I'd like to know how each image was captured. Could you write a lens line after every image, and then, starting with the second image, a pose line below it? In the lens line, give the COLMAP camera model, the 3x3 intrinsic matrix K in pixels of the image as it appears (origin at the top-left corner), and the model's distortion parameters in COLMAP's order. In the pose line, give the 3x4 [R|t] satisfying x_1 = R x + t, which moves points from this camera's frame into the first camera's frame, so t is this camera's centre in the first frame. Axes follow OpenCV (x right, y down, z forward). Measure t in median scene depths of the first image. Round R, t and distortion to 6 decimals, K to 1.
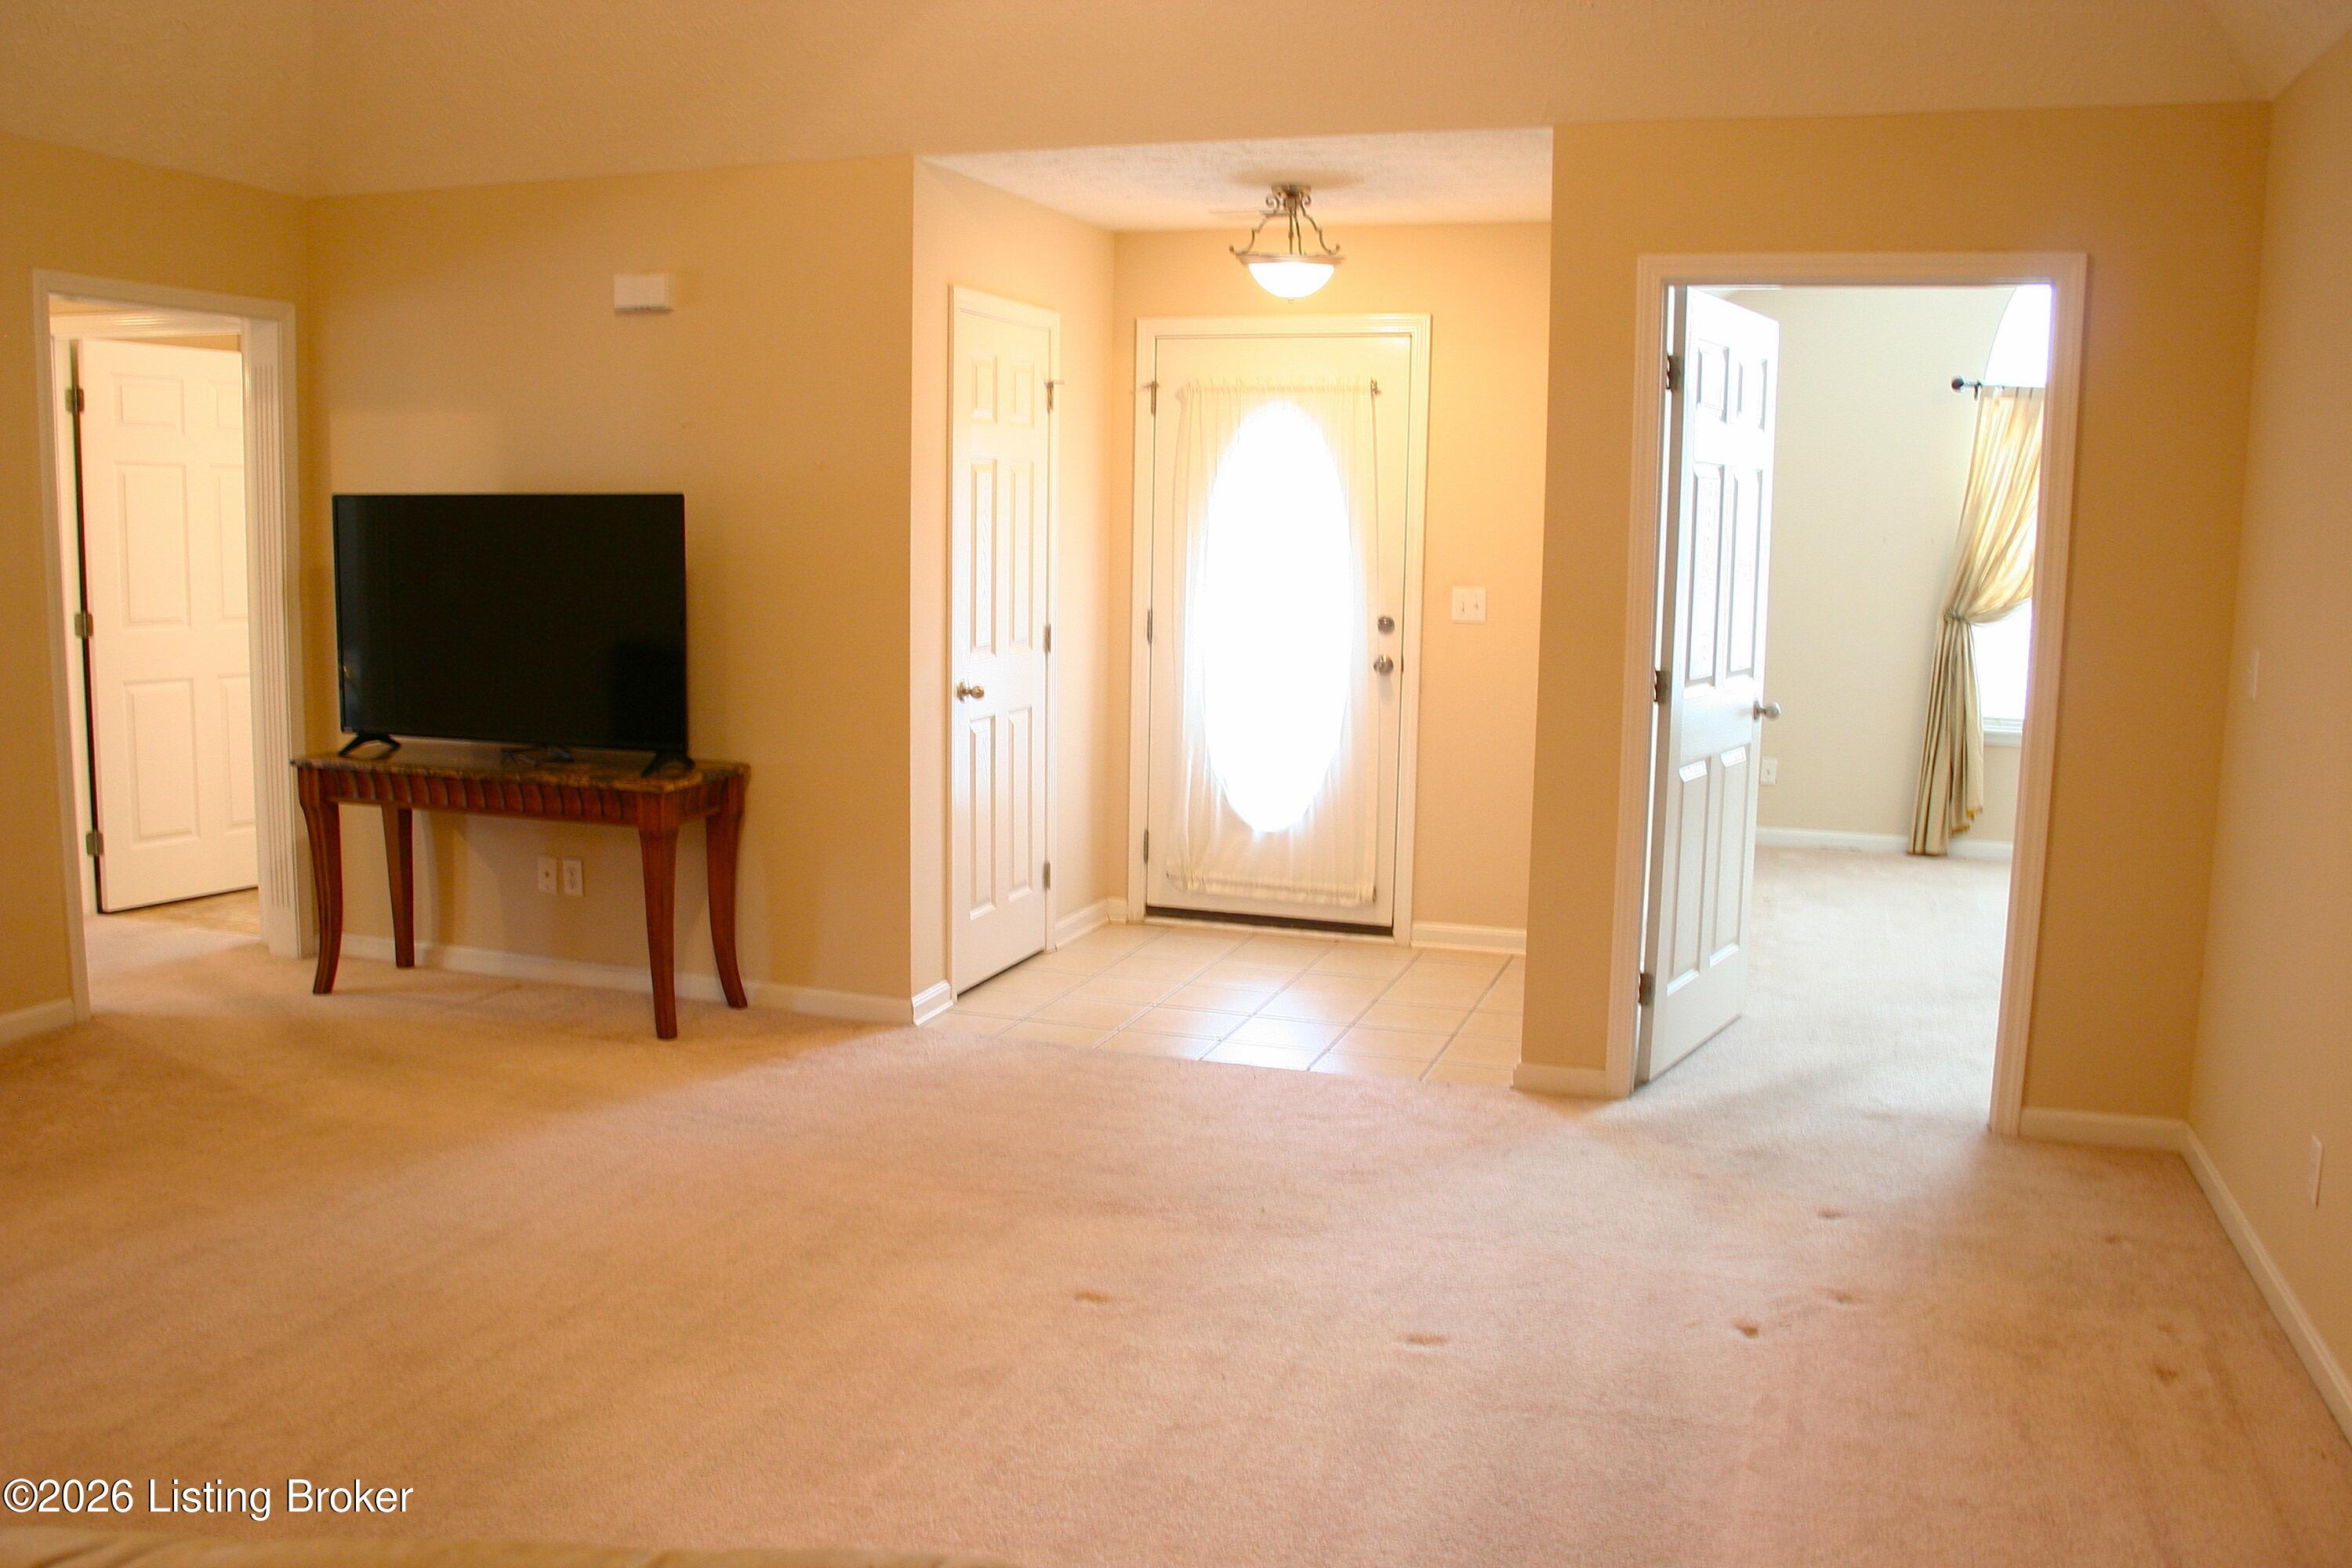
lens RADIAL K [[1966.0, 0, 1148.8], [0, 1966.0, 786.7], [0, 0, 1]] dist [-0.176900, 0.144719]
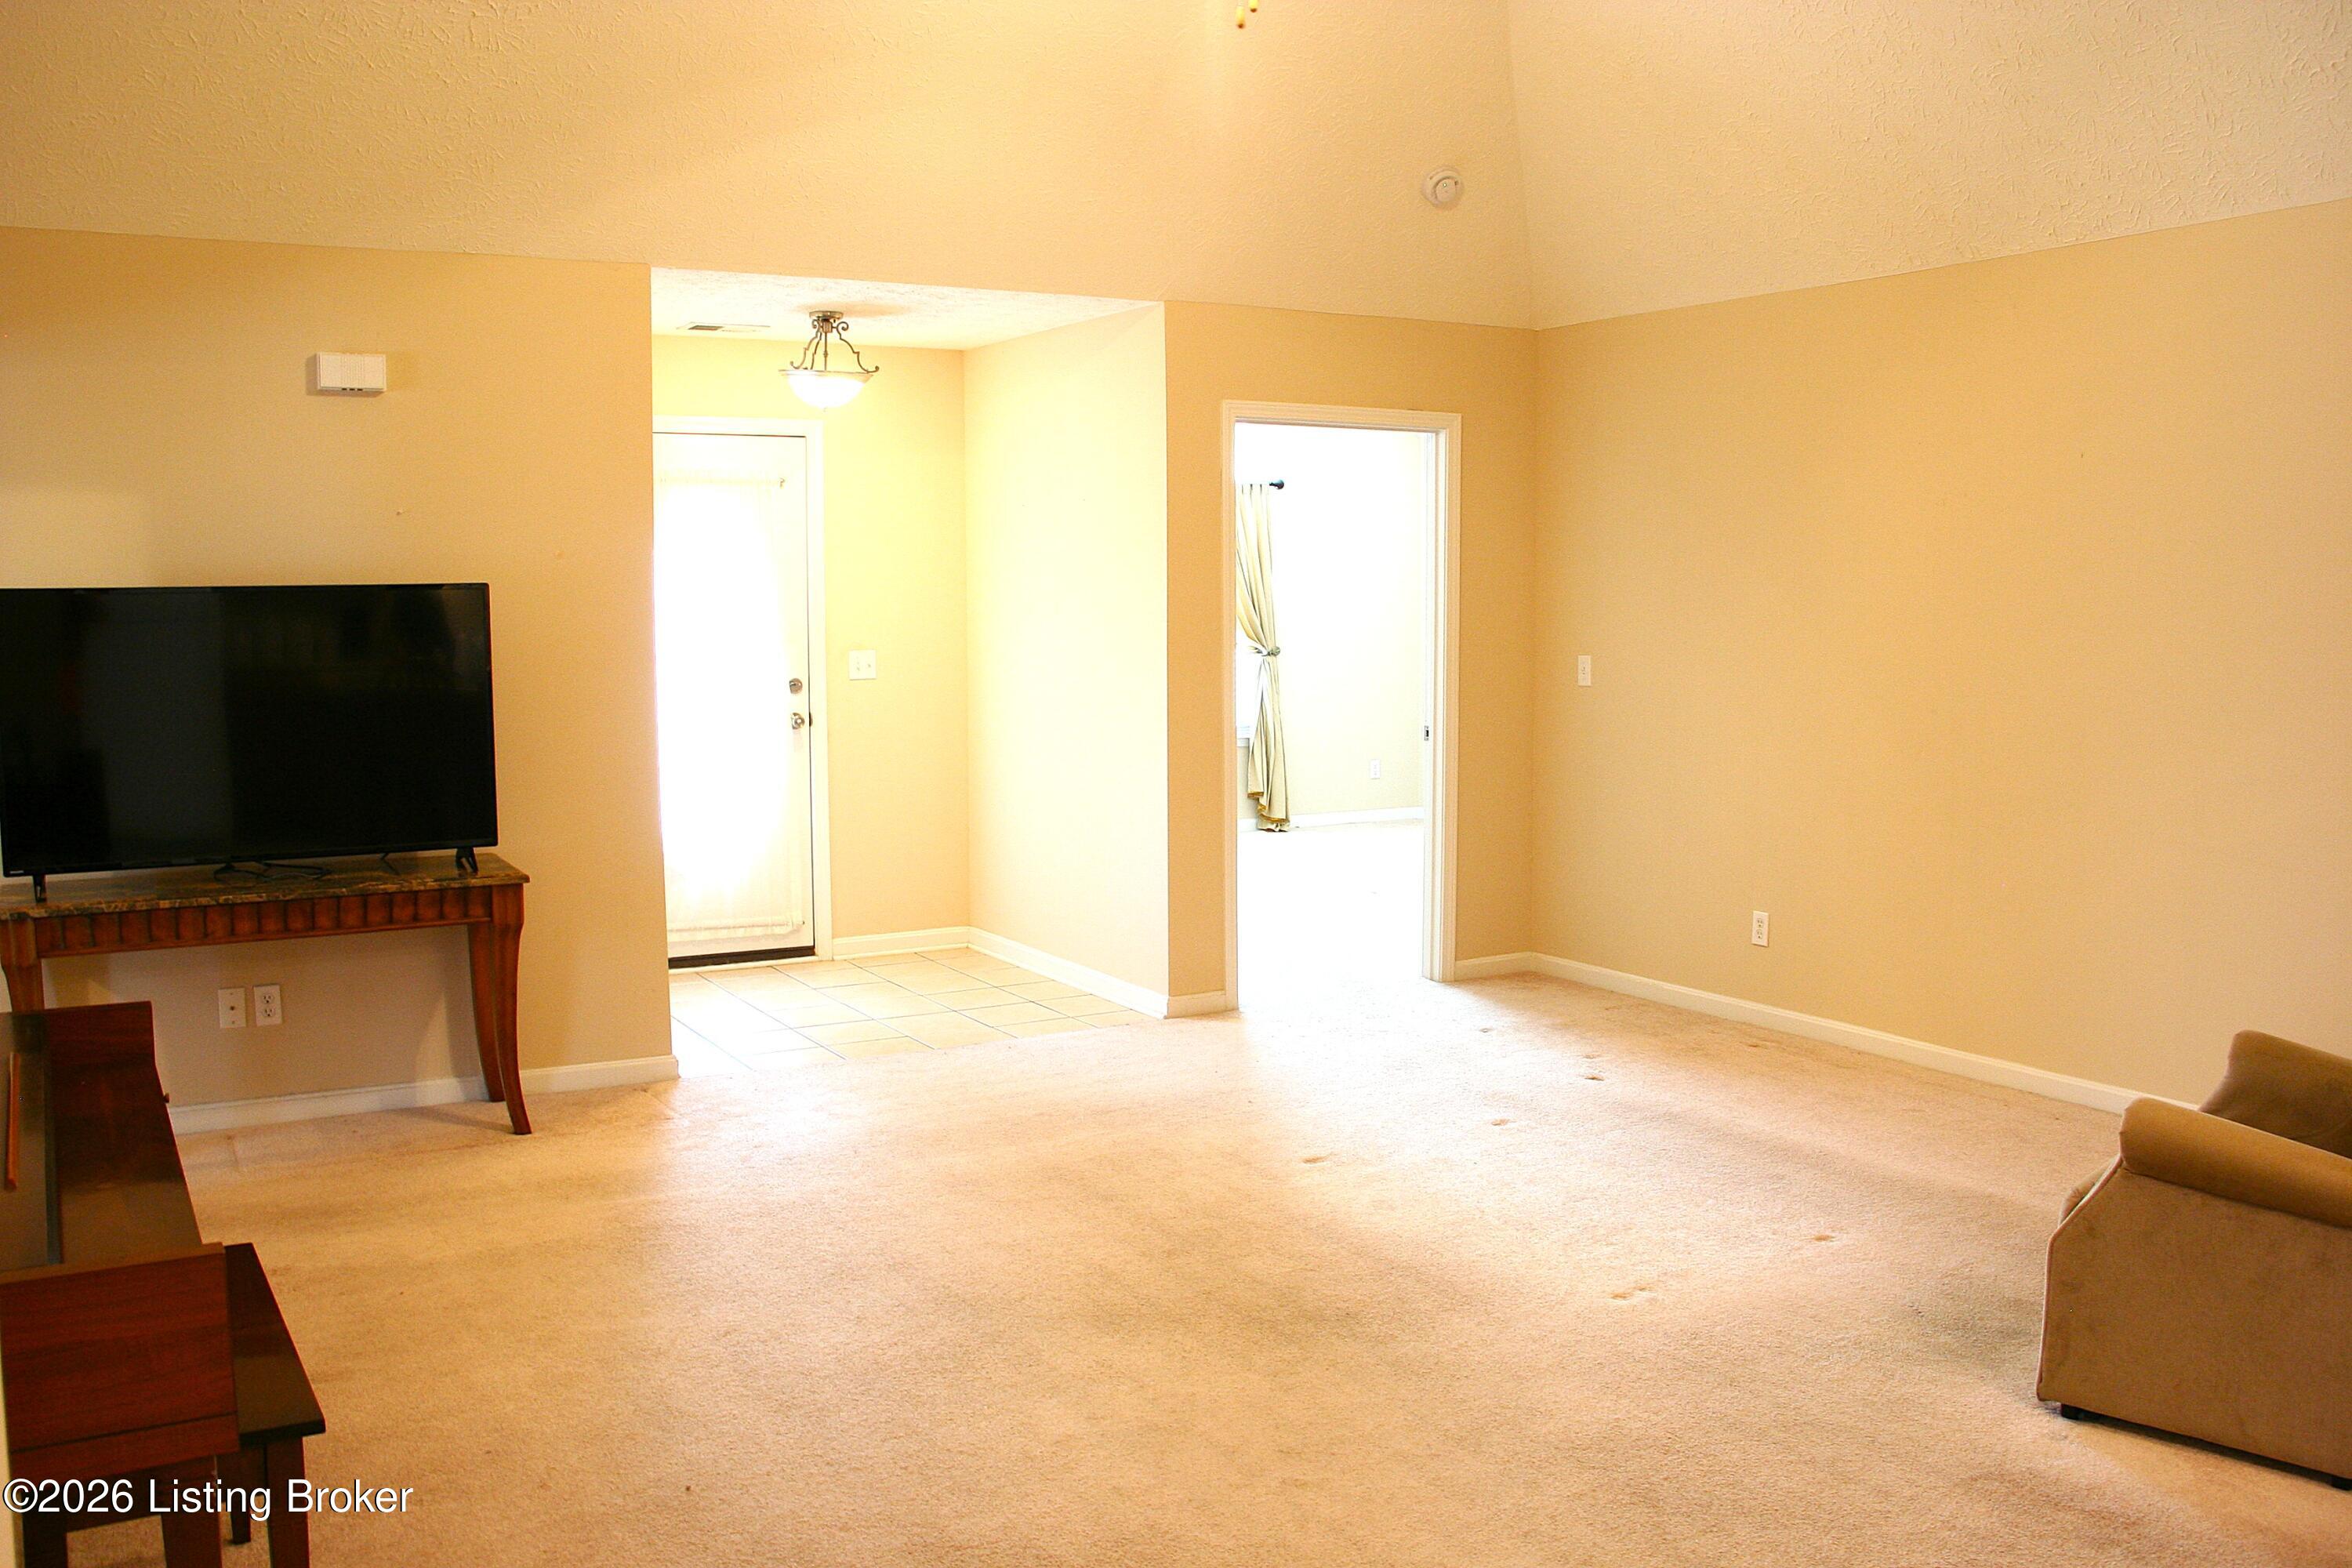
lens RADIAL K [[1966.0, 0, 1148.8], [0, 1966.0, 786.7], [0, 0, 1]] dist [-0.176900, 0.144719]
pose [[0.663139, -0.092344, 0.742778, -0.697465], [0.115608, 0.993088, 0.020250, -0.026322], [-0.739514, 0.072442, 0.669231, 0.090683]]
